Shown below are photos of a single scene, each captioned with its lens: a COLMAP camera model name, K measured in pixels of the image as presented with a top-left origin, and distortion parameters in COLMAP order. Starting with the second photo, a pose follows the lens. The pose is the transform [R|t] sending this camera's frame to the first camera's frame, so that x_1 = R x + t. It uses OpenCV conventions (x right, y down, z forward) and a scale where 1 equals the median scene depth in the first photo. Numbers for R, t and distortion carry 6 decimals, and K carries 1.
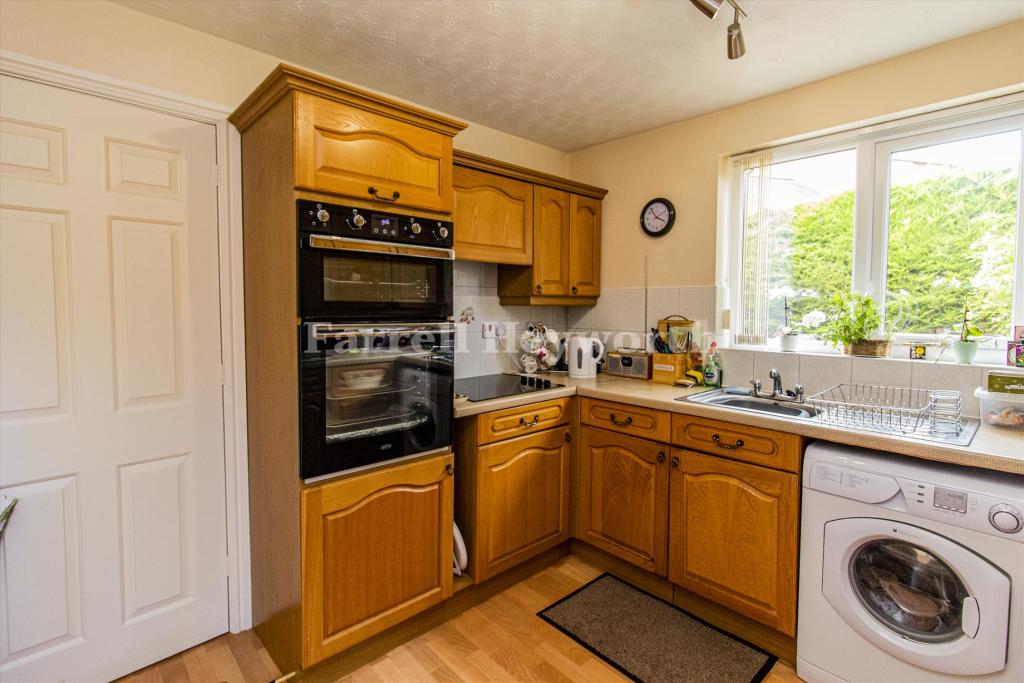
lens RADIAL K [[495.3, 0, 529.4], [0, 495.3, 329.2], [0, 0, 1]] dist [-0.000340, -0.000289]
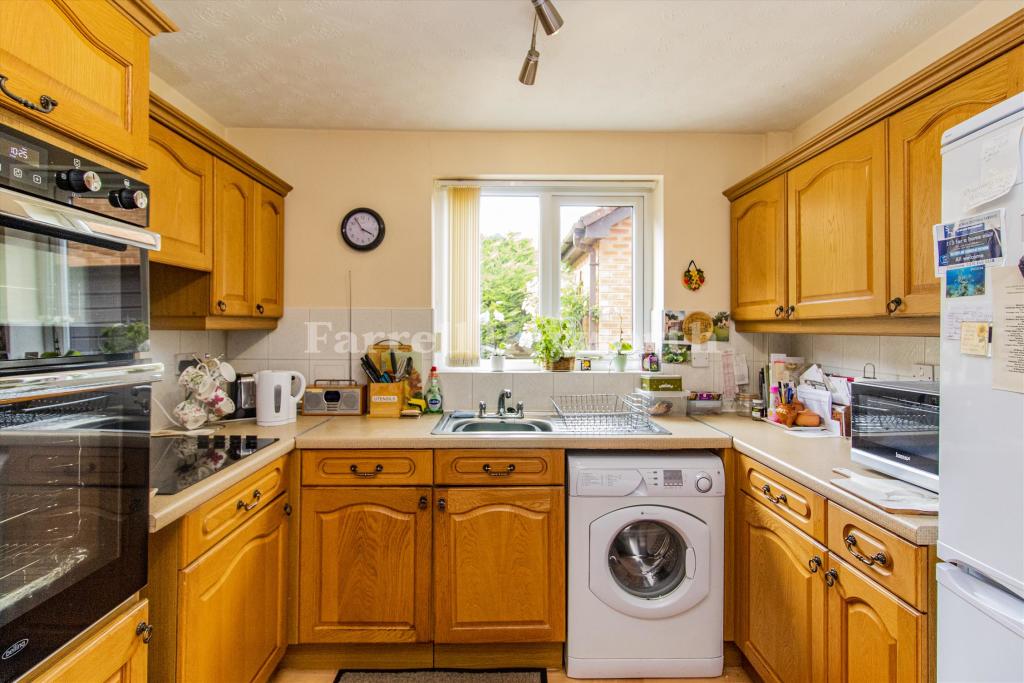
lens RADIAL K [[481.7, 0, 519.2], [0, 481.7, 327.9], [0, 0, 1]] dist [0.002436, 0.000360]
pose [[0.675348, -0.003158, 0.737493, -0.229515], [0.036766, 0.998892, -0.029390, -0.017296], [-0.736583, 0.046964, 0.674715, 0.269363]]
